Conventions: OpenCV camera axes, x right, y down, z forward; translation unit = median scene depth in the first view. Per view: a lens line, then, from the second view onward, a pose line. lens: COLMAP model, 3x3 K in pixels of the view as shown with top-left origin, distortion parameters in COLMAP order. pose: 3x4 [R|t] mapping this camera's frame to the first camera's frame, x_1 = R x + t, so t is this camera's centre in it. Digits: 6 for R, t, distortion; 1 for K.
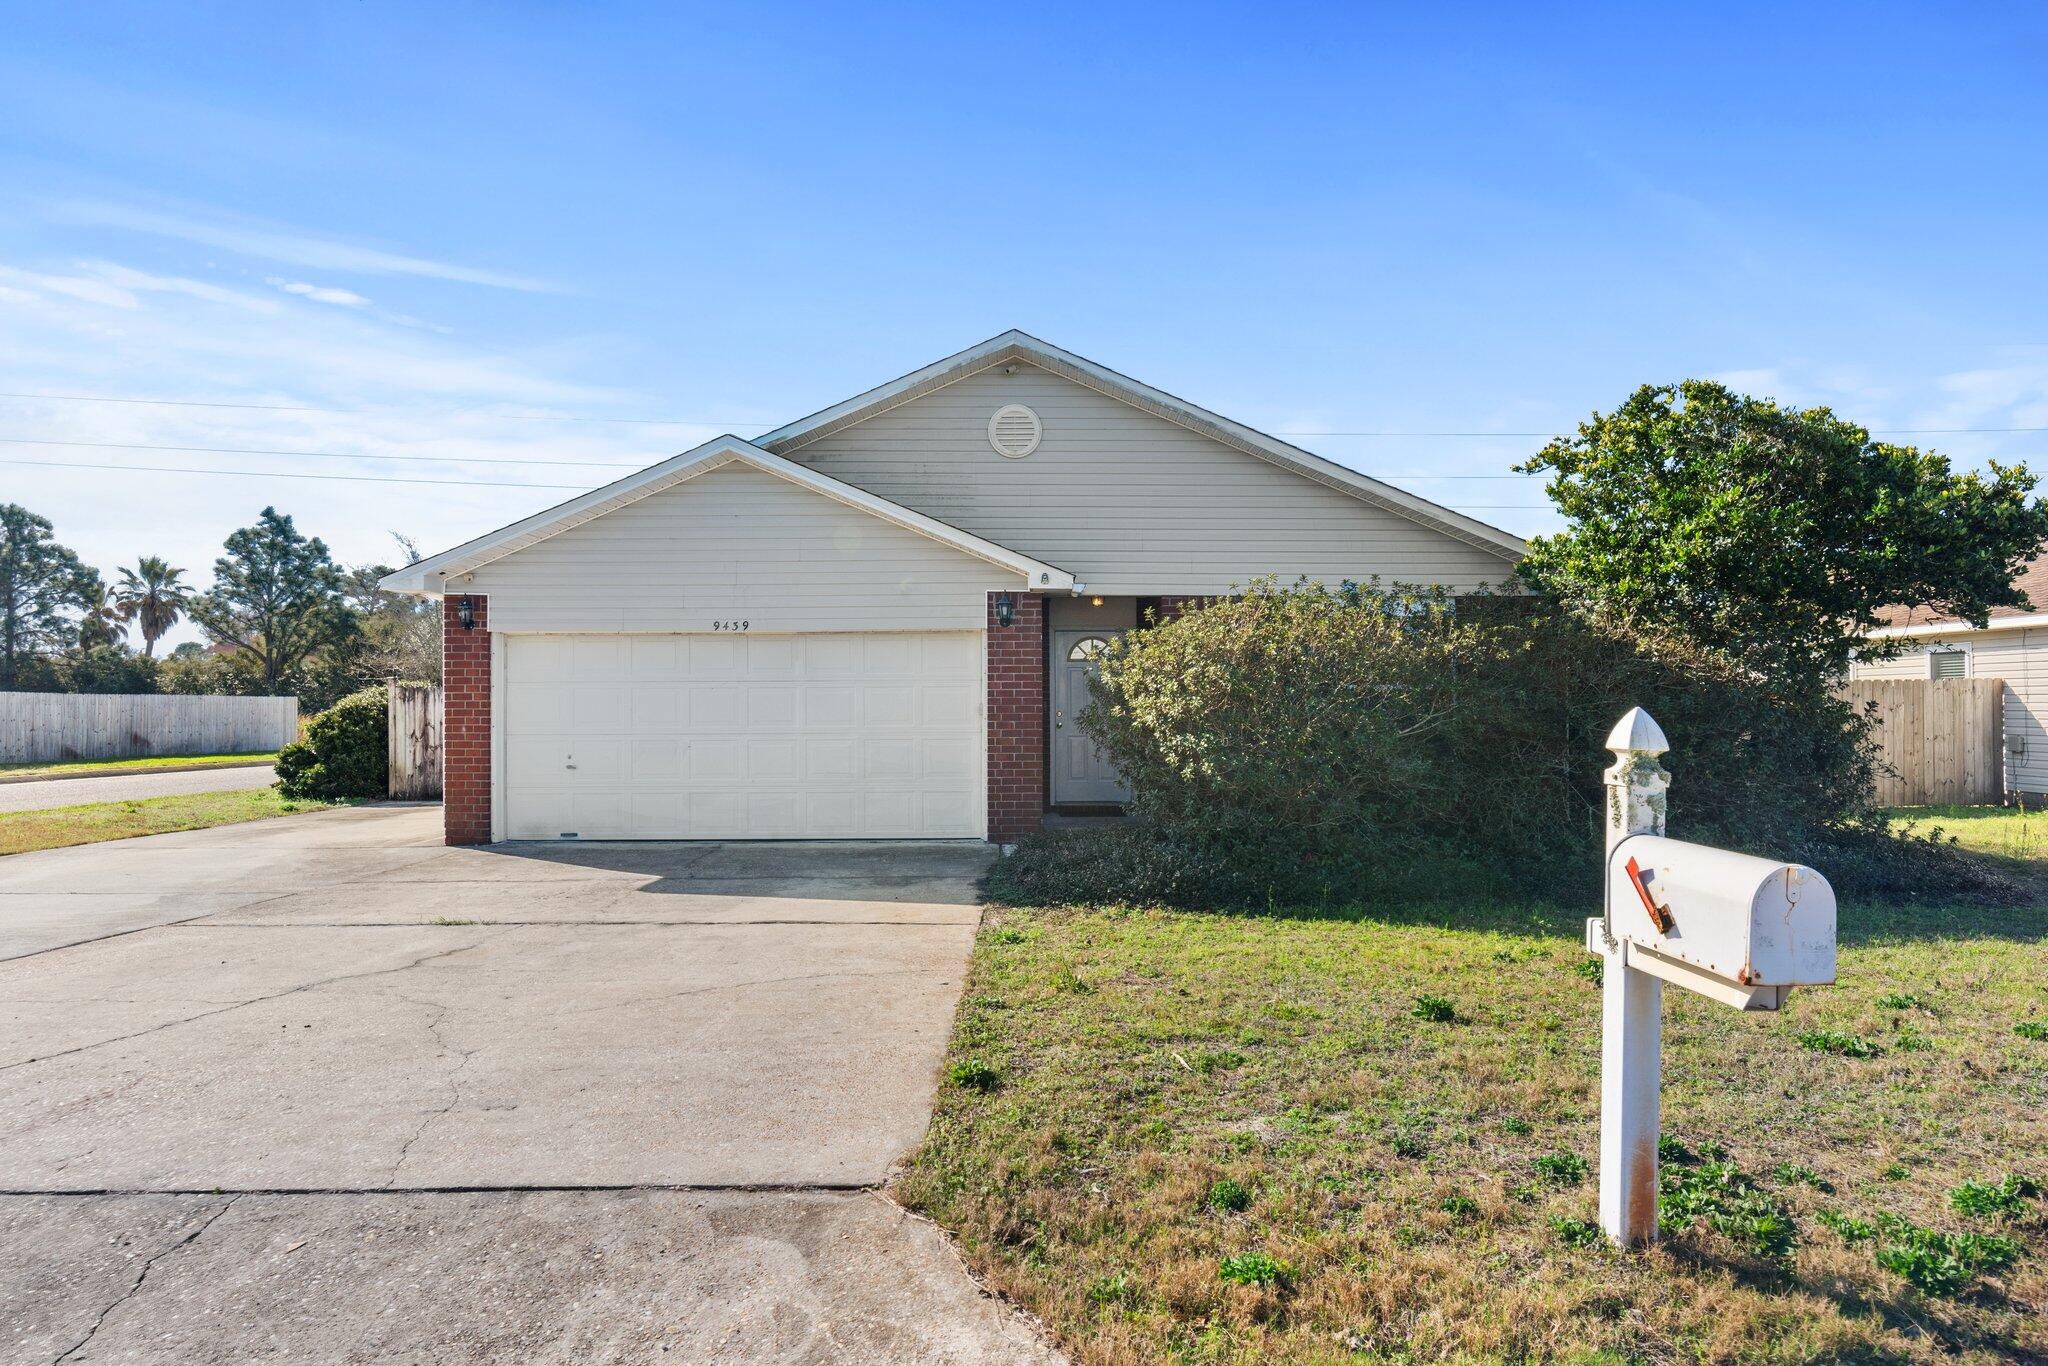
lens RADIAL K [[1224.7, 0, 1033.8], [0, 1224.7, 696.5], [0, 0, 1]] dist [0.007160, 0.000758]
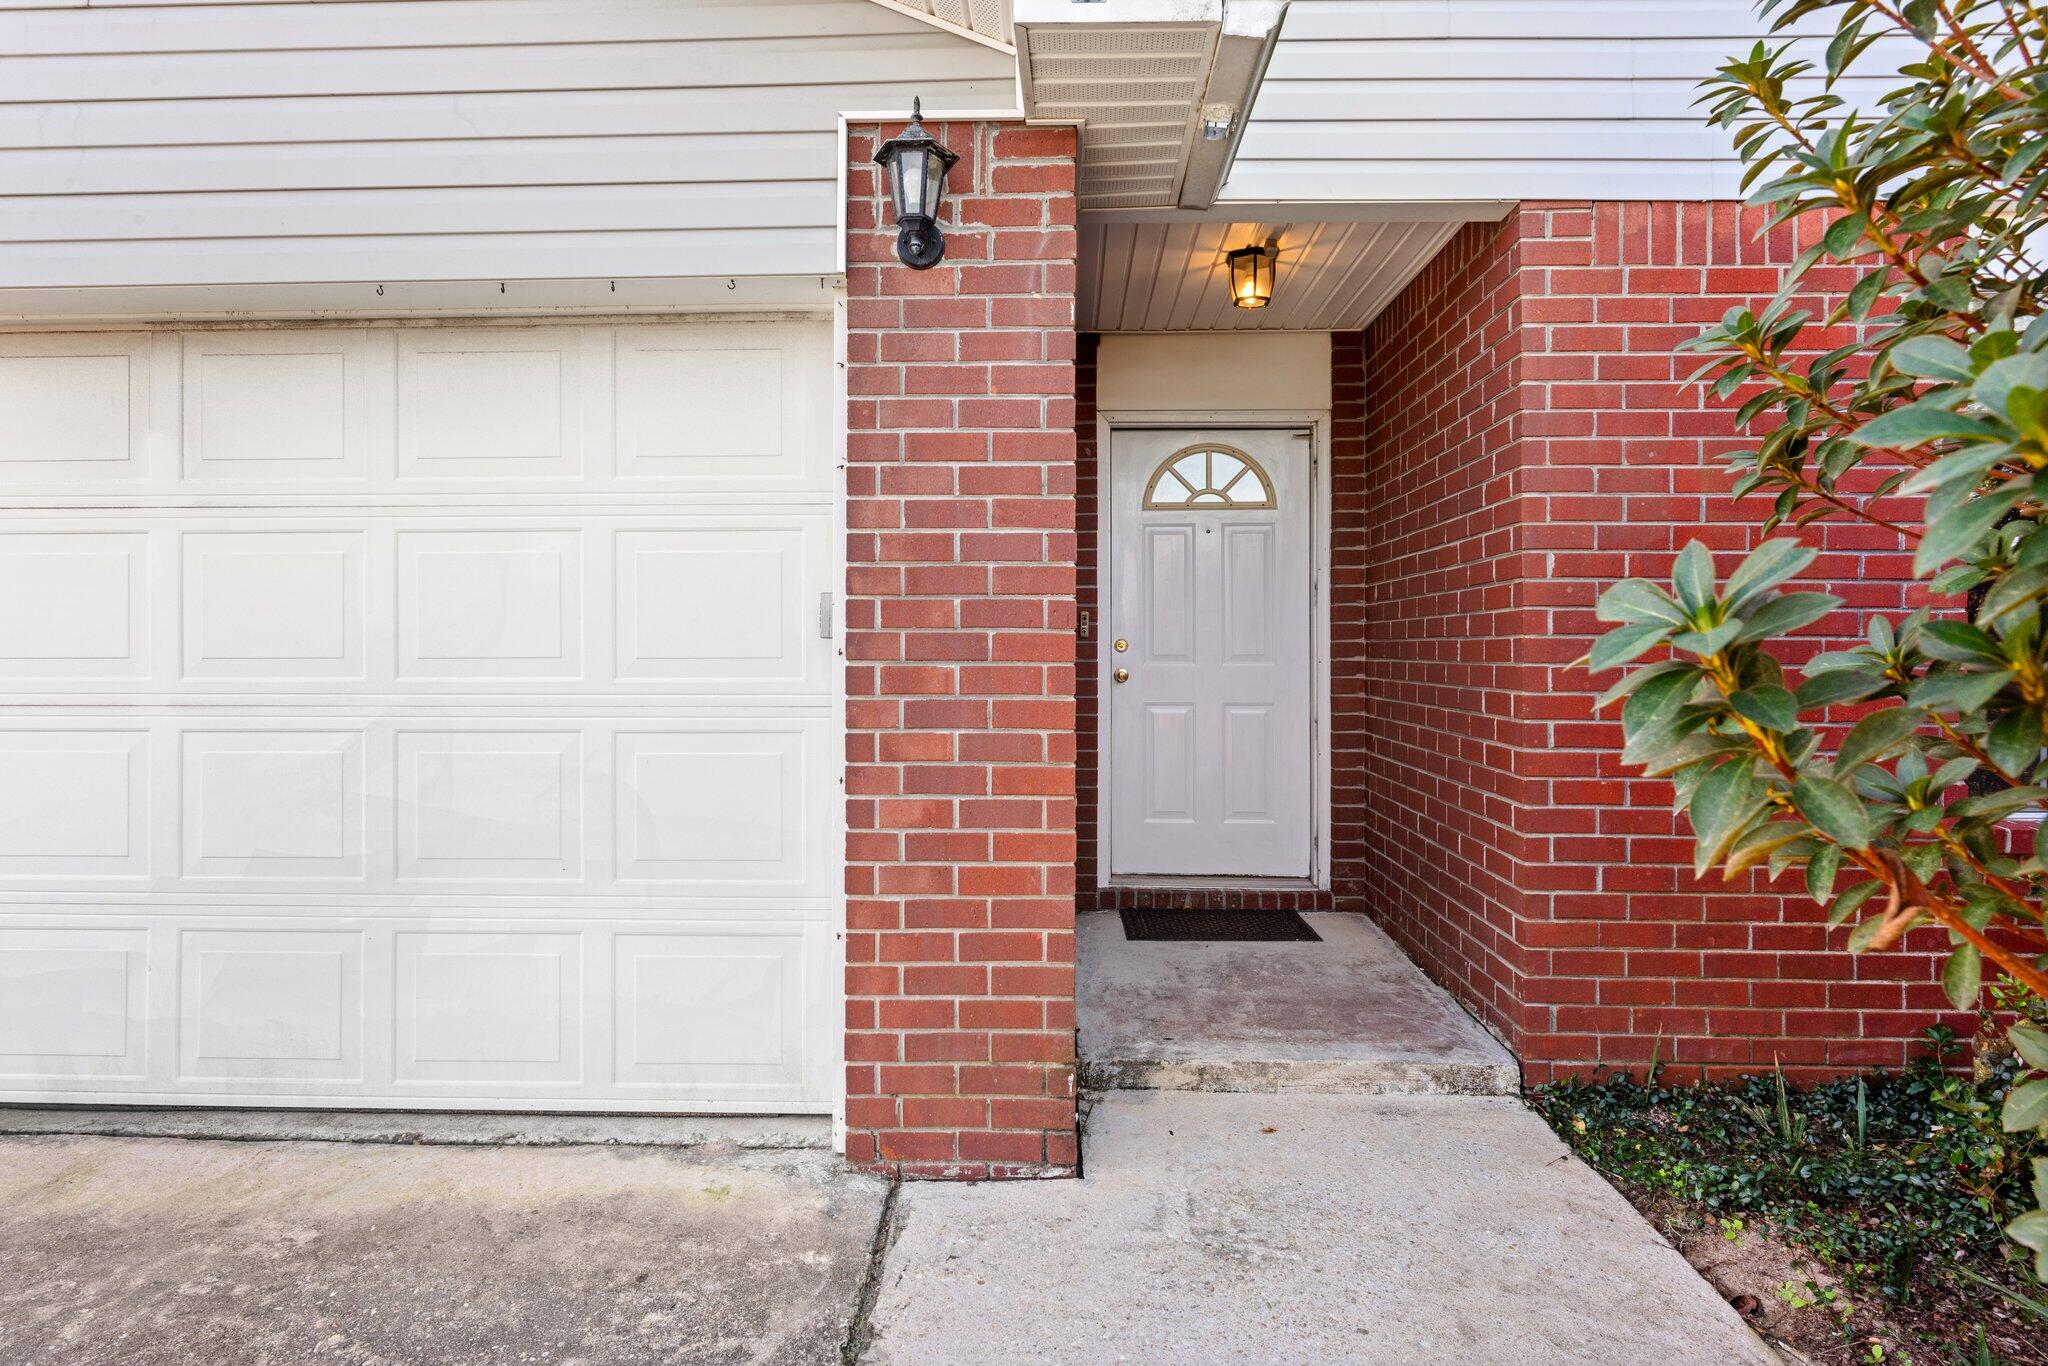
lens RADIAL K [[1119.3, 0, 1021.1], [0, 1119.3, 671.6], [0, 0, 1]] dist [0.000605, 0.000009]
pose [[0.998862, 0.004729, -0.047465, 0.006977], [-0.003412, 0.999608, 0.027795, 0.015577], [0.047578, -0.027602, 0.998486, 0.779273]]
